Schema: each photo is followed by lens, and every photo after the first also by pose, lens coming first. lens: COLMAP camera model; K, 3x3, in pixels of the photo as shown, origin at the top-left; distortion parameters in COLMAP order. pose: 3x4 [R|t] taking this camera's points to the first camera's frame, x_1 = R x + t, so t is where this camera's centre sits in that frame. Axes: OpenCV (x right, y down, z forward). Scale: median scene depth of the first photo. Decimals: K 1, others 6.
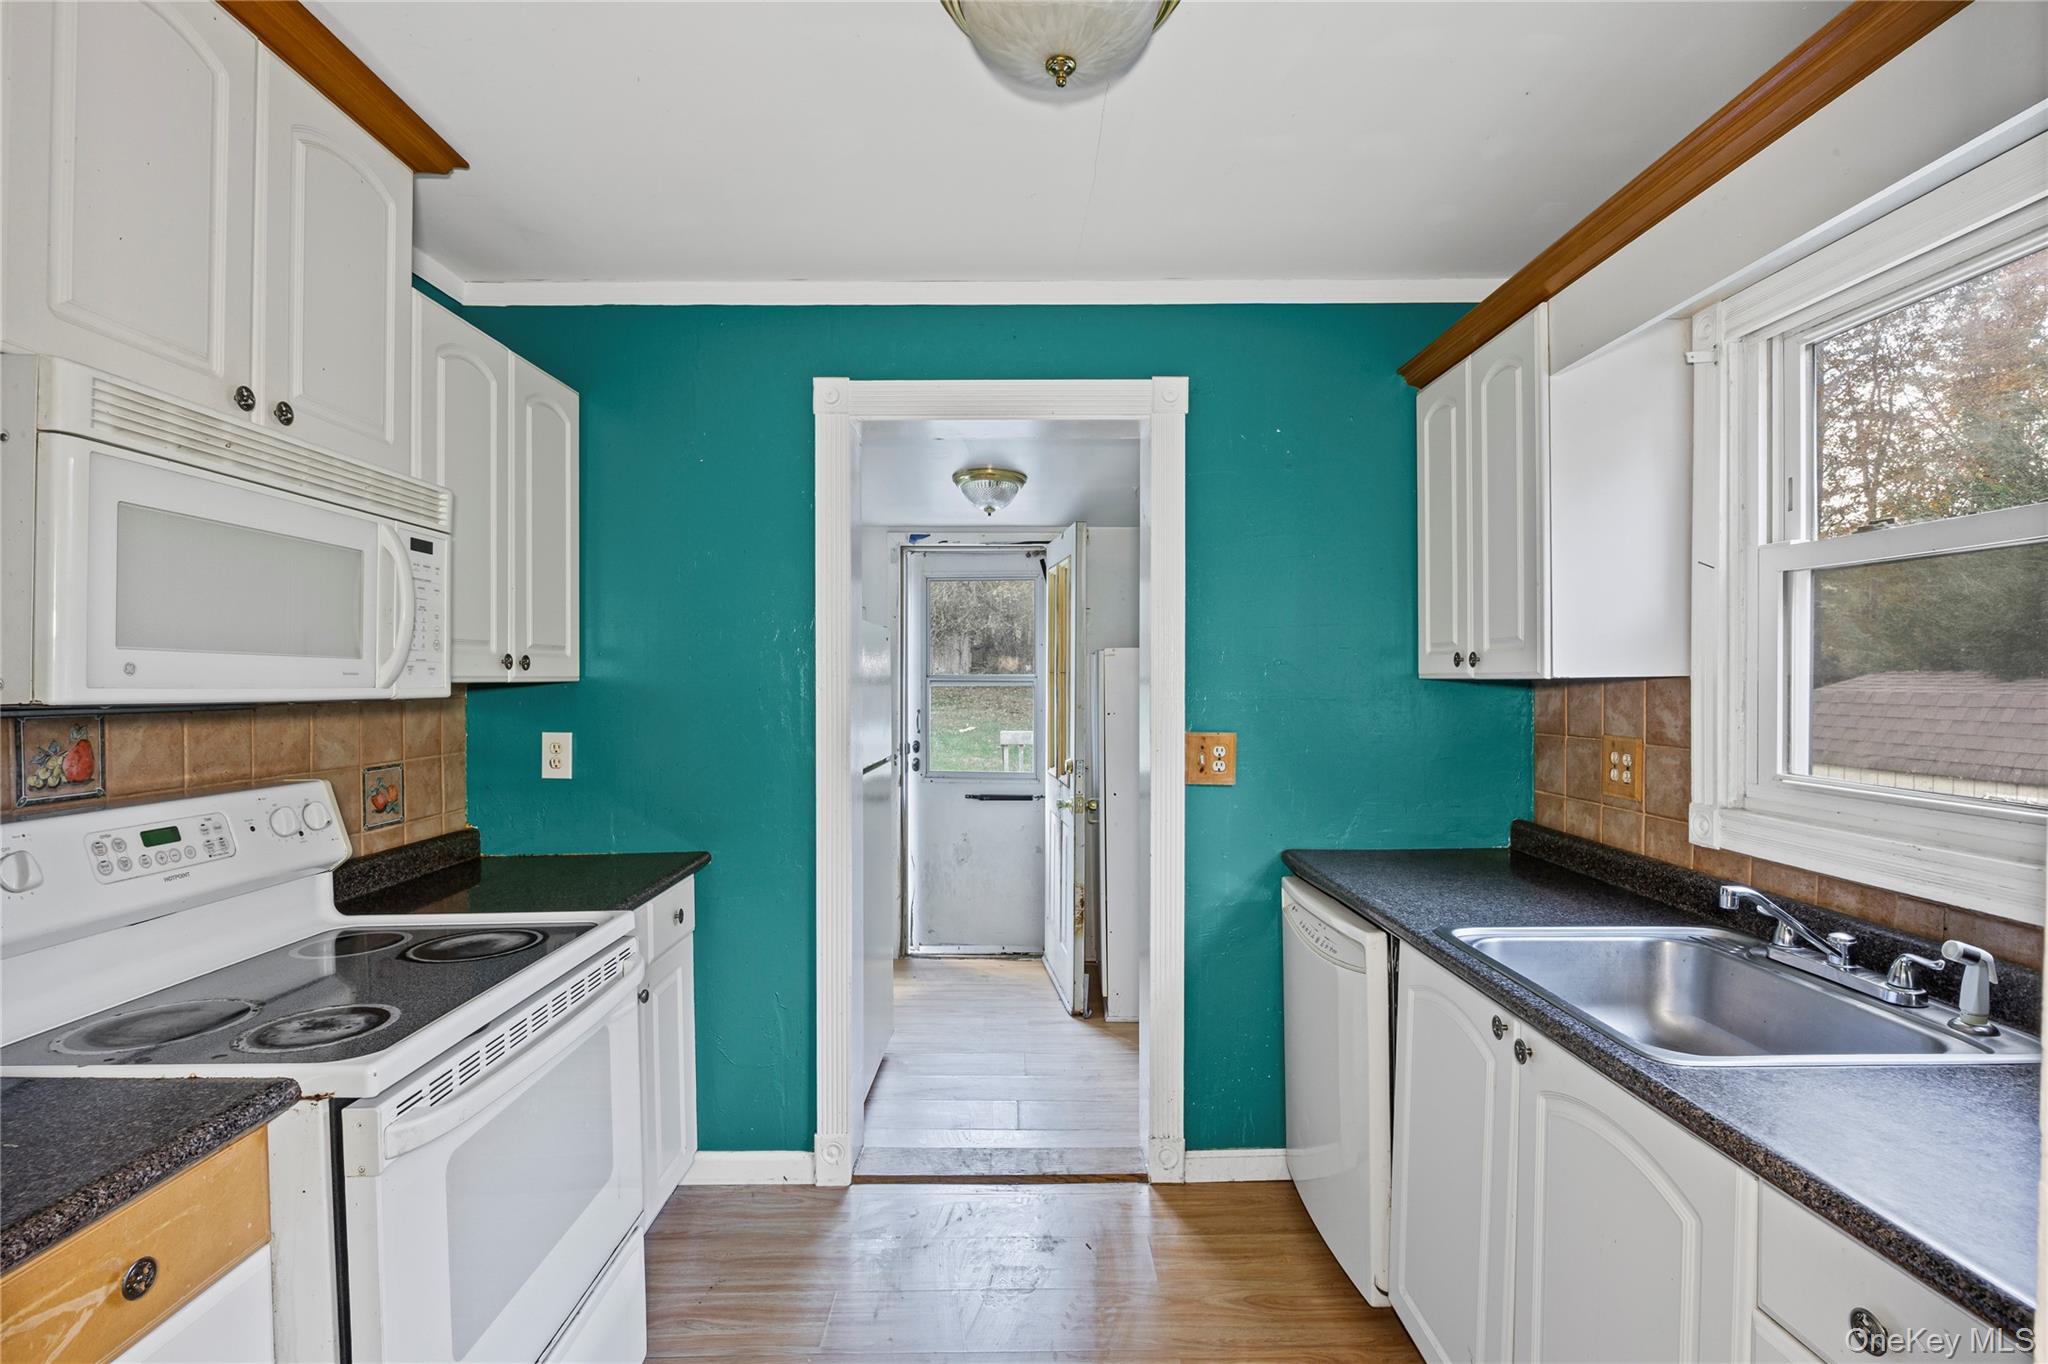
lens RADIAL K [[948.6, 0, 1011.2], [0, 948.6, 698.6], [0, 0, 1]] dist [-0.014053, -0.000353]
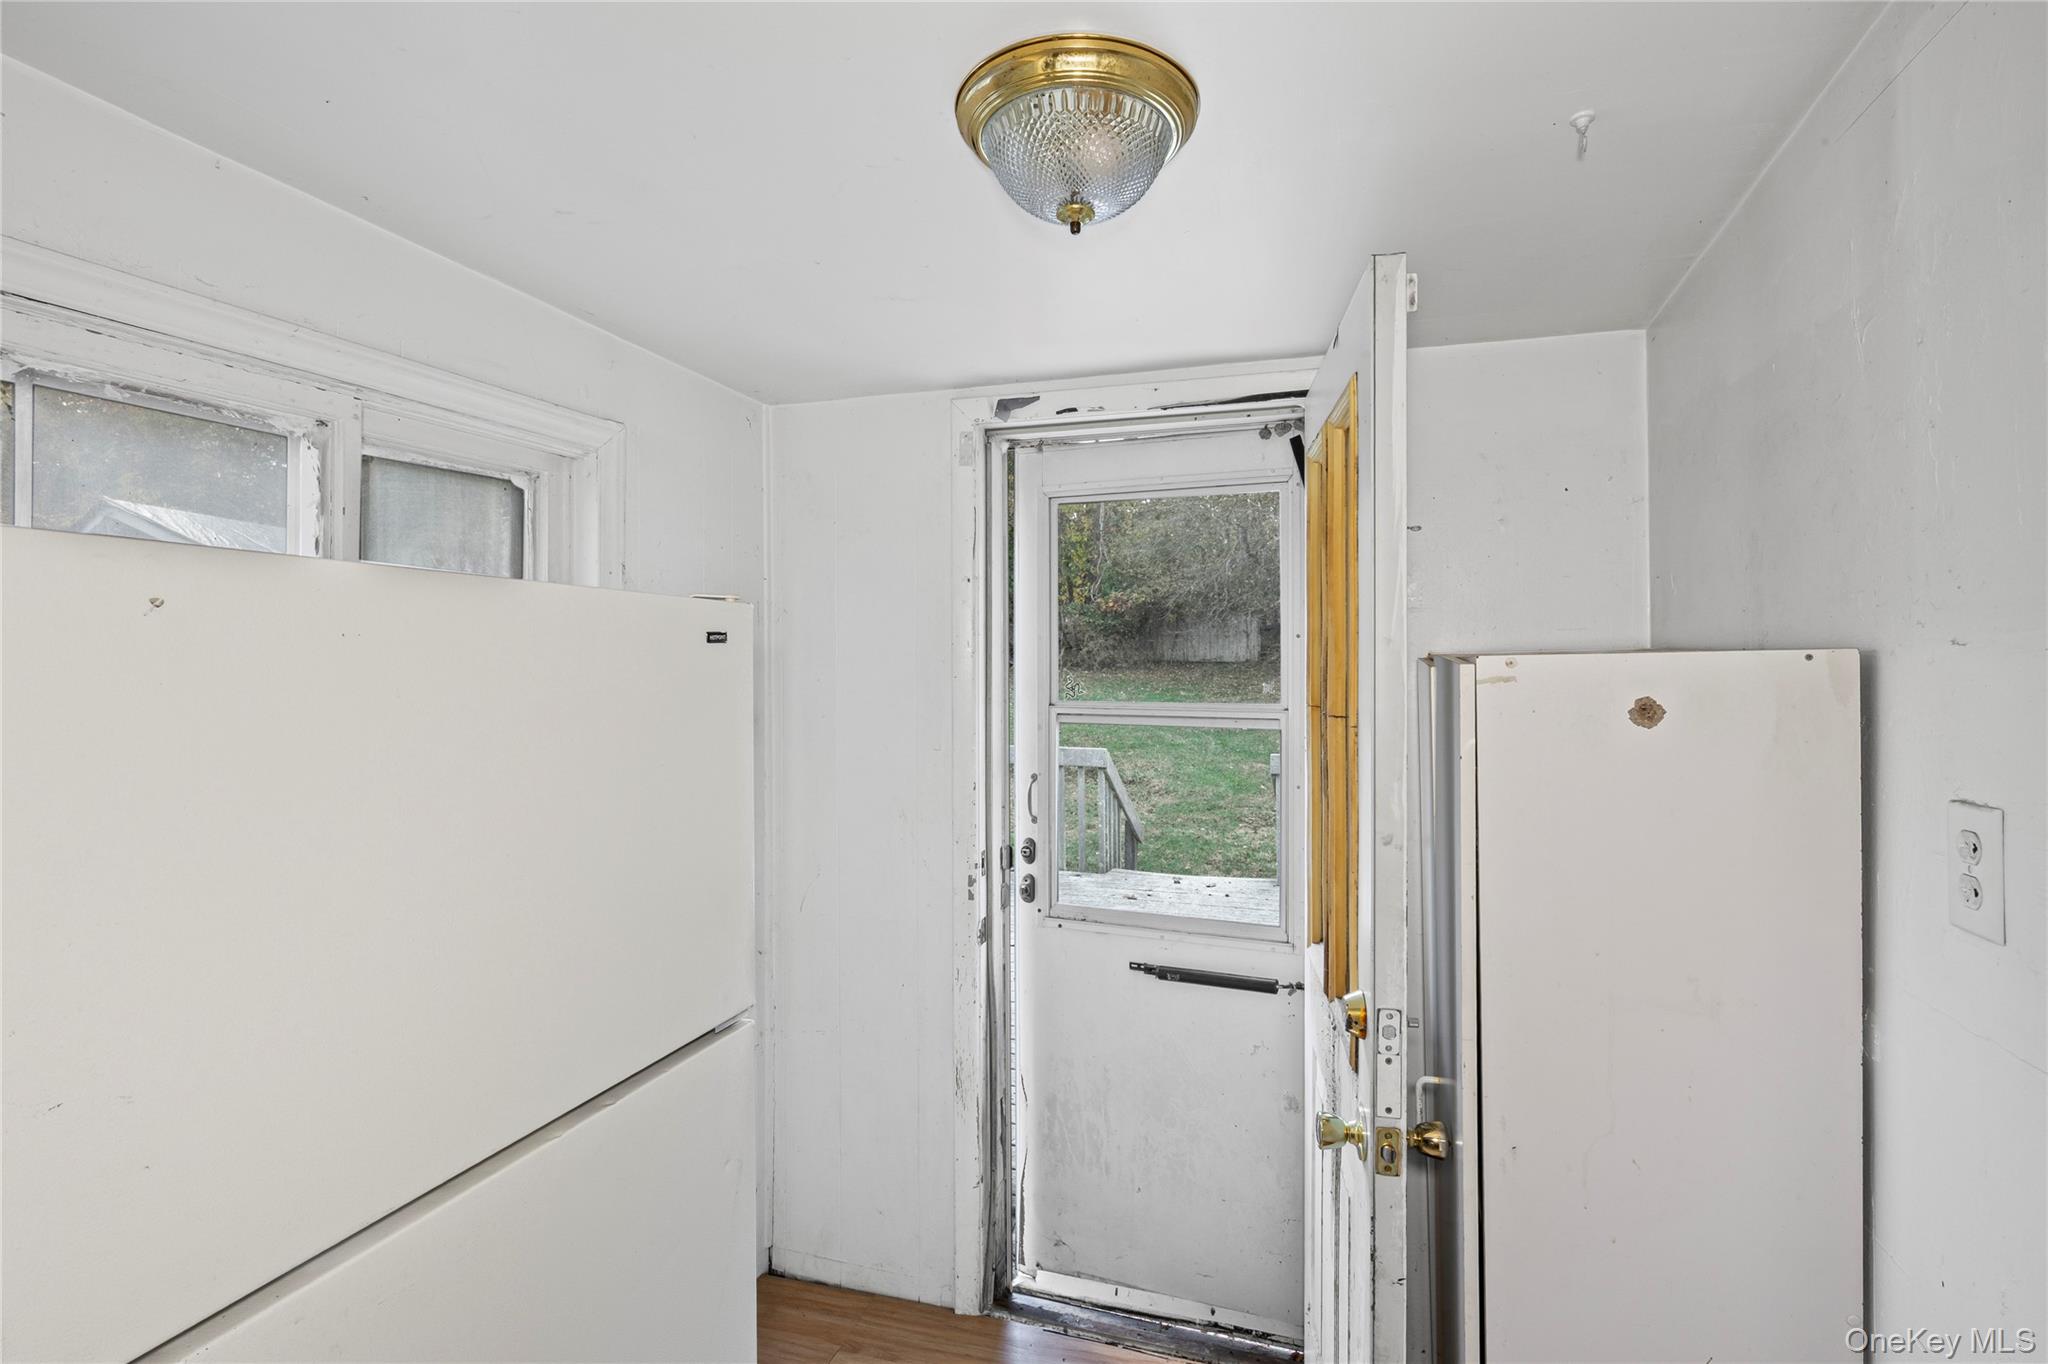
lens RADIAL K [[1015.0, 0, 1019.7], [0, 1015.0, 662.8], [0, 0, 1]] dist [-0.009310, 0.001015]
pose [[0.960892, -0.006244, -0.276853, 0.038347], [0.000527, 0.999785, -0.020719, -0.034448], [0.276923, 0.019763, 0.960689, 0.517904]]
